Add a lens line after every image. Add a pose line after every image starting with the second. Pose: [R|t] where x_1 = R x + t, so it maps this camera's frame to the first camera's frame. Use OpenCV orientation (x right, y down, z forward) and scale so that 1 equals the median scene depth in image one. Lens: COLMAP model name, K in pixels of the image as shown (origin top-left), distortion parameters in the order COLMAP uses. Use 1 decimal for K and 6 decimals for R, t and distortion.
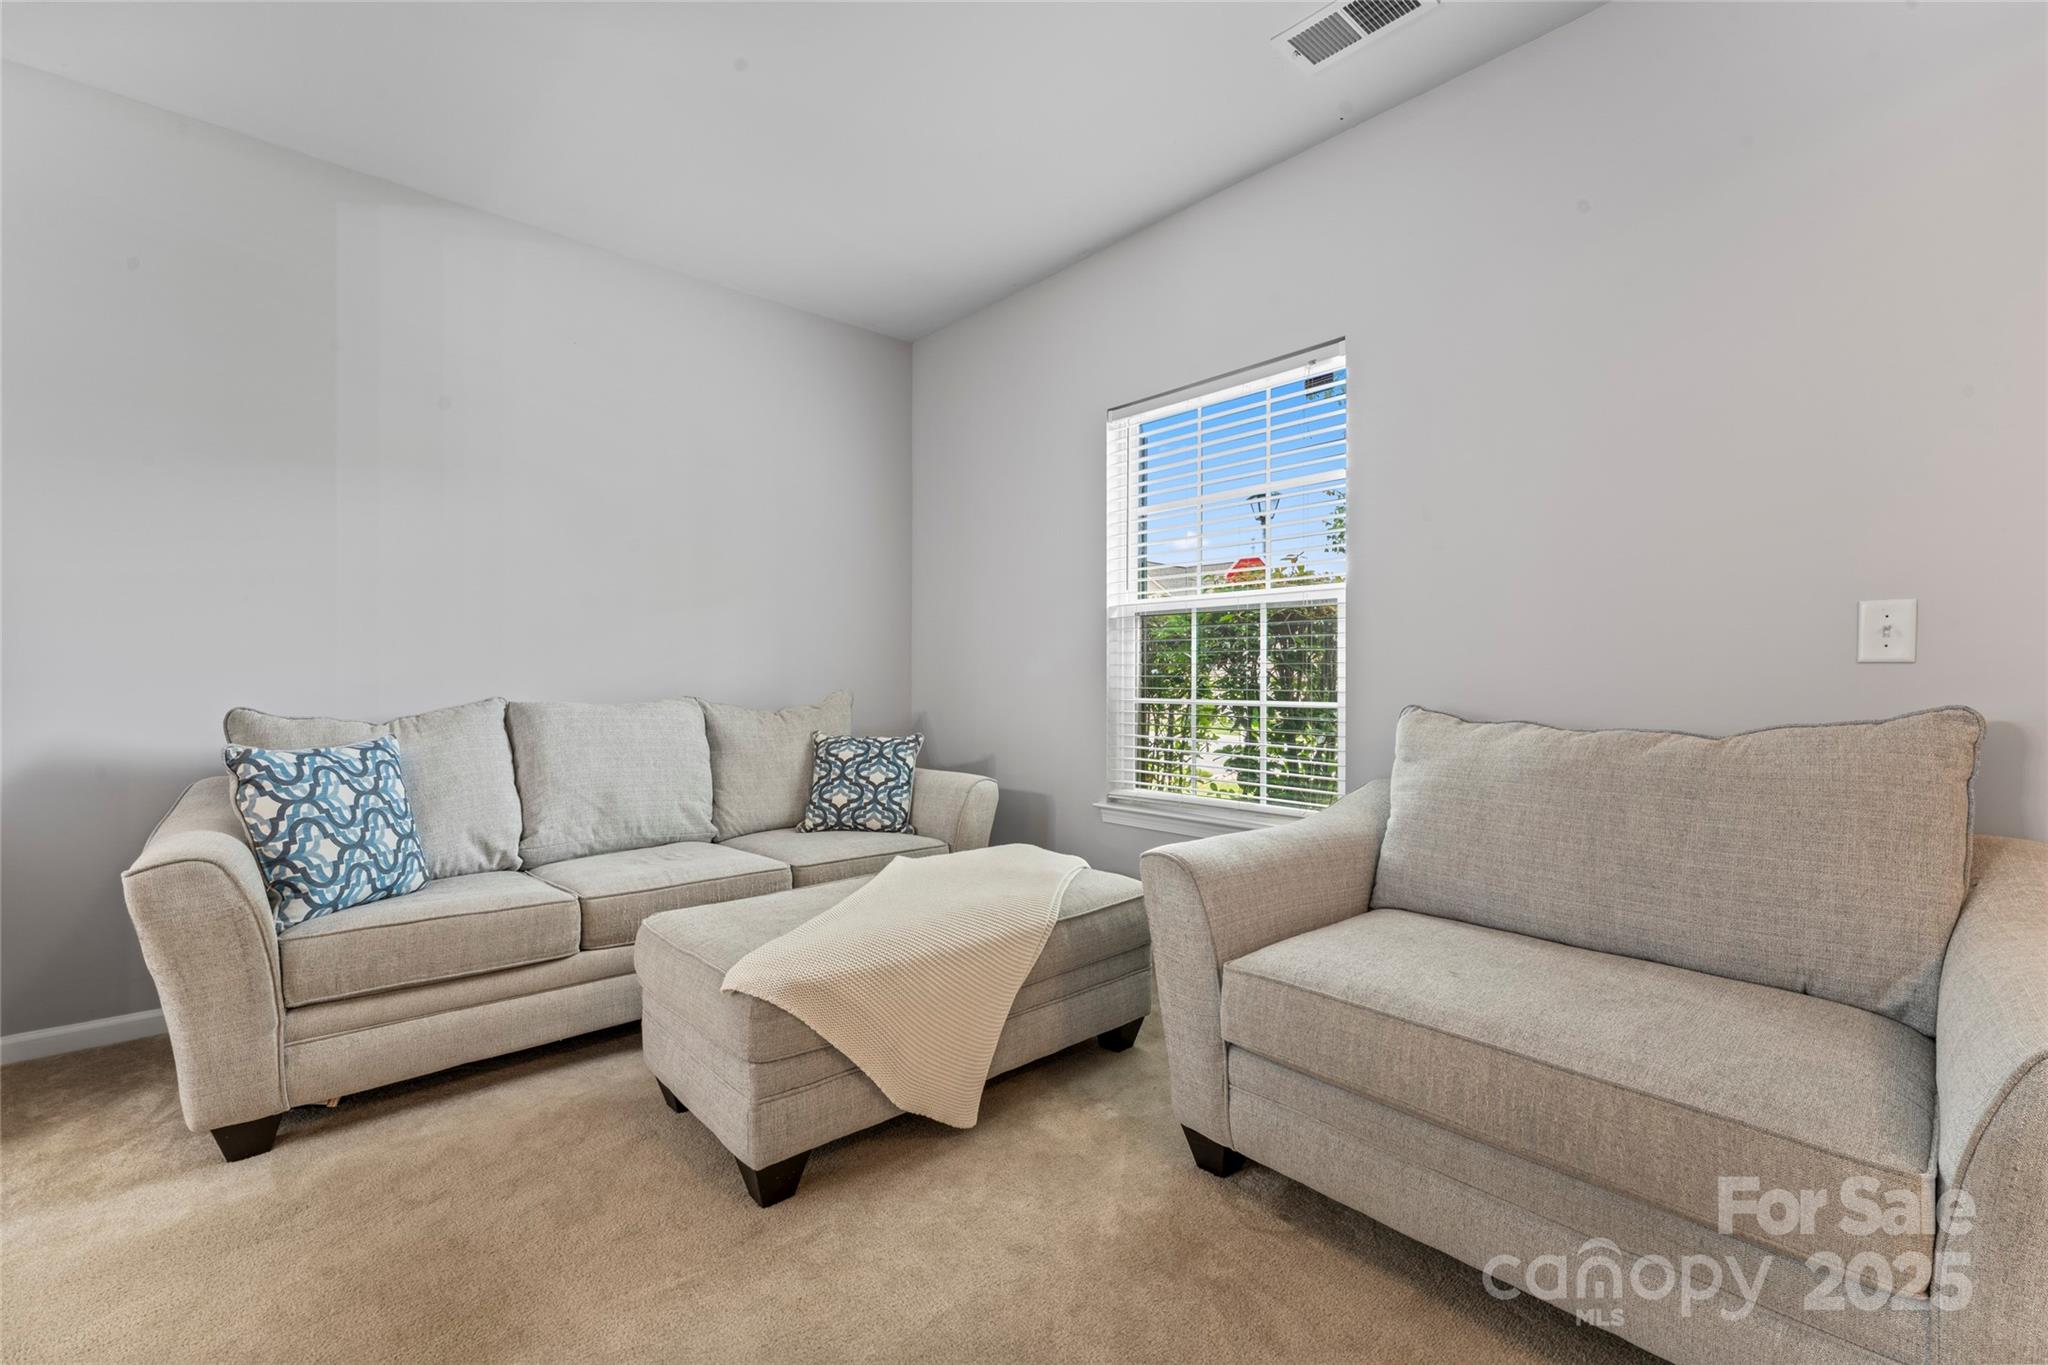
lens RADIAL K [[885.7, 0, 1024.1], [0, 885.7, 670.7], [0, 0, 1]] dist [0.001022, -0.000050]
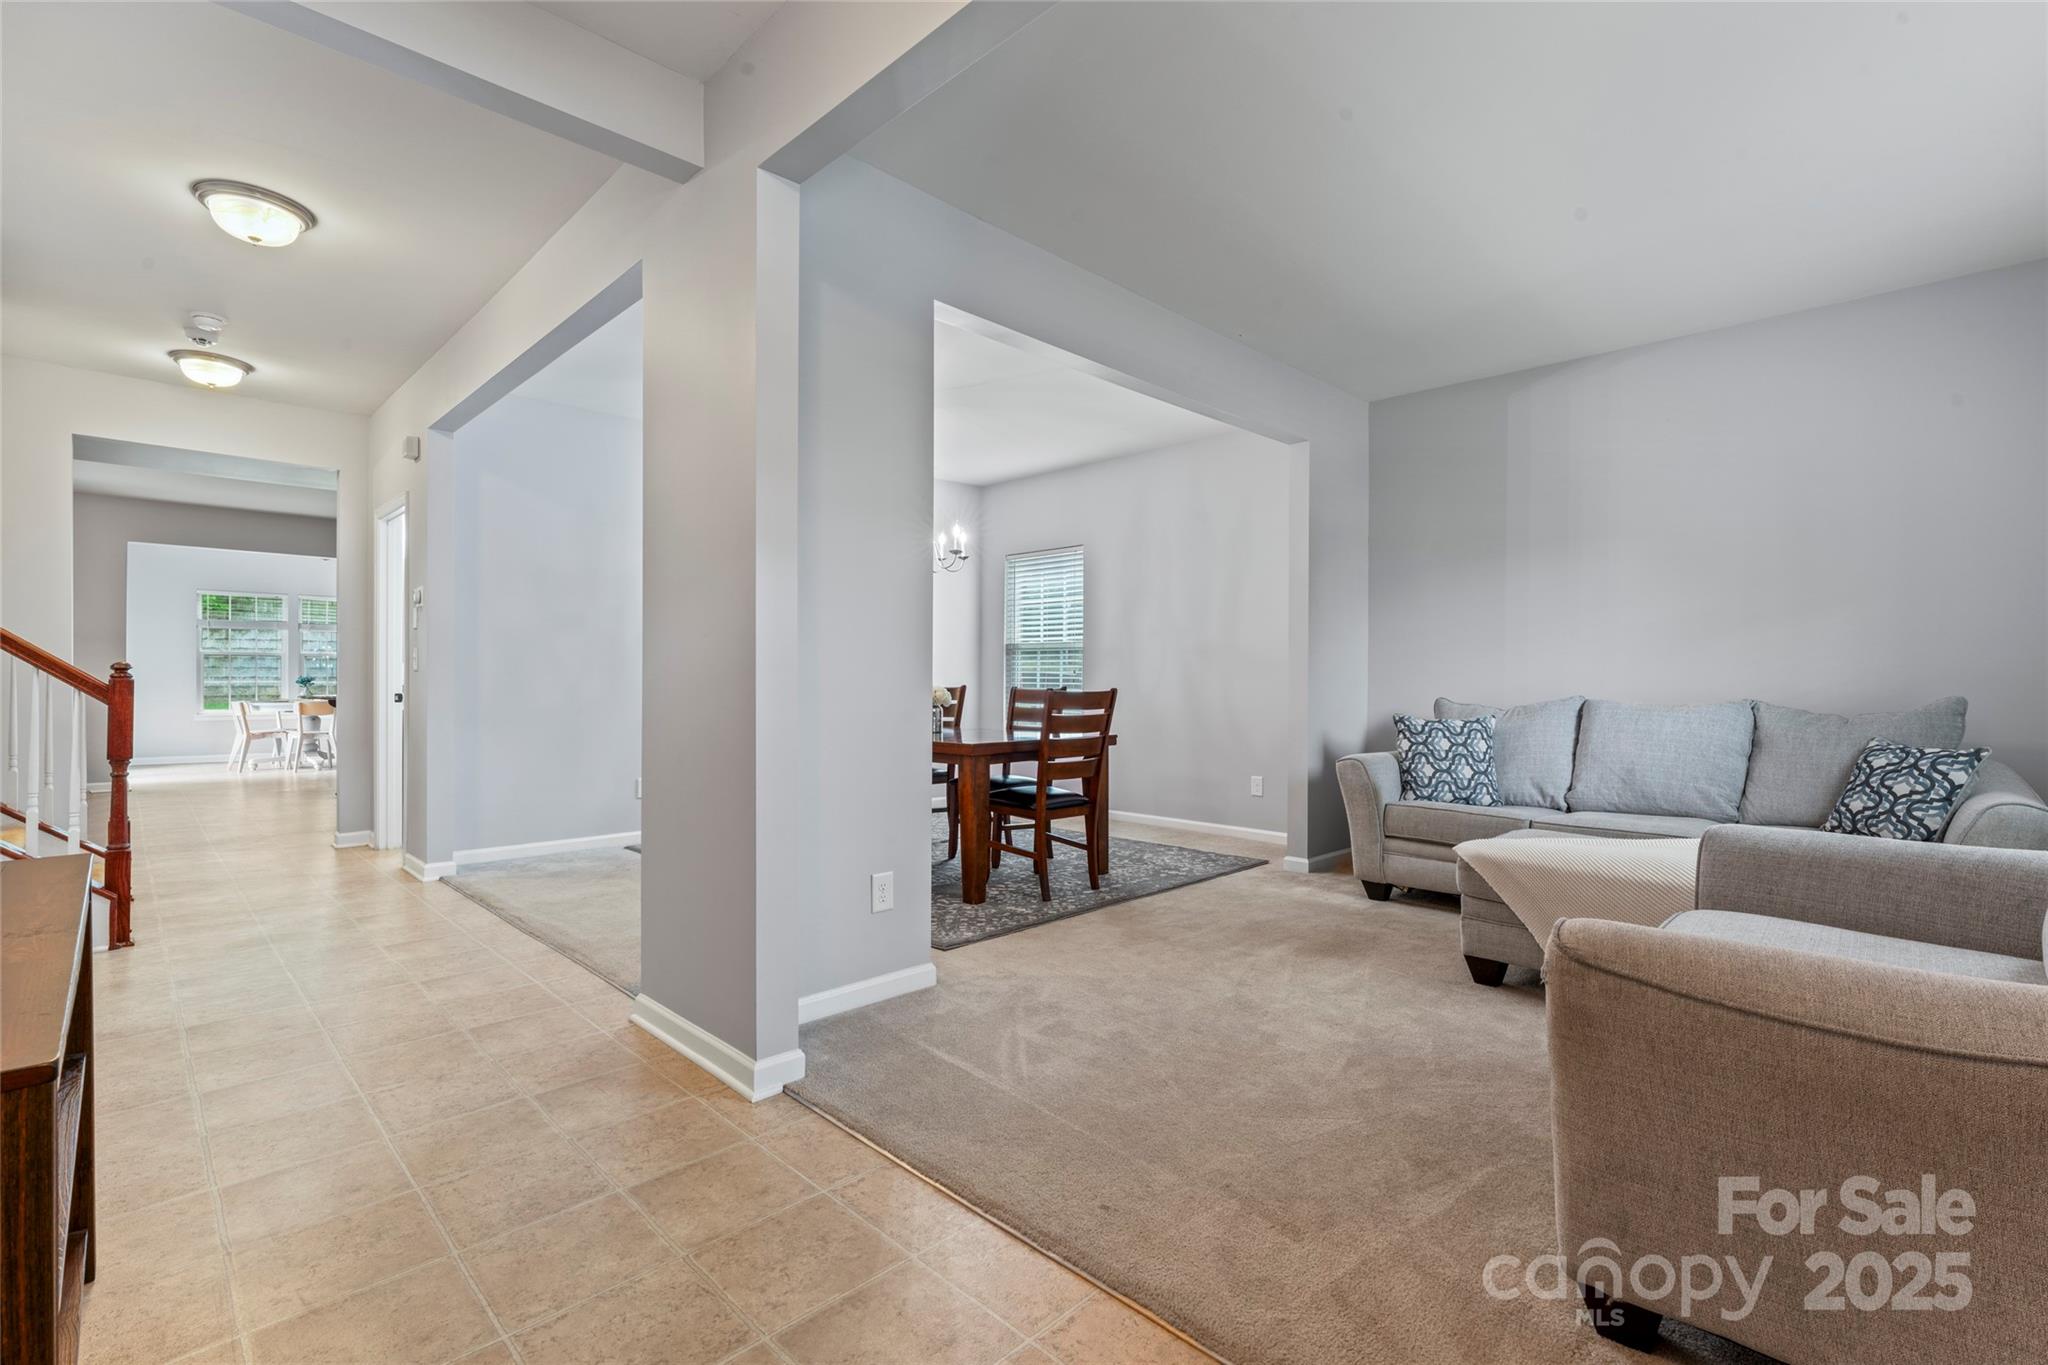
lens RADIAL K [[921.2, 0, 1022.3], [0, 921.2, 676.6], [0, 0, 1]] dist [-0.003397, -0.000422]
pose [[0.058201, -0.003195, -0.998300, 0.947316], [0.000534, 0.999995, -0.003169, 0.003204], [0.998305, -0.000349, 0.058202, -0.002443]]
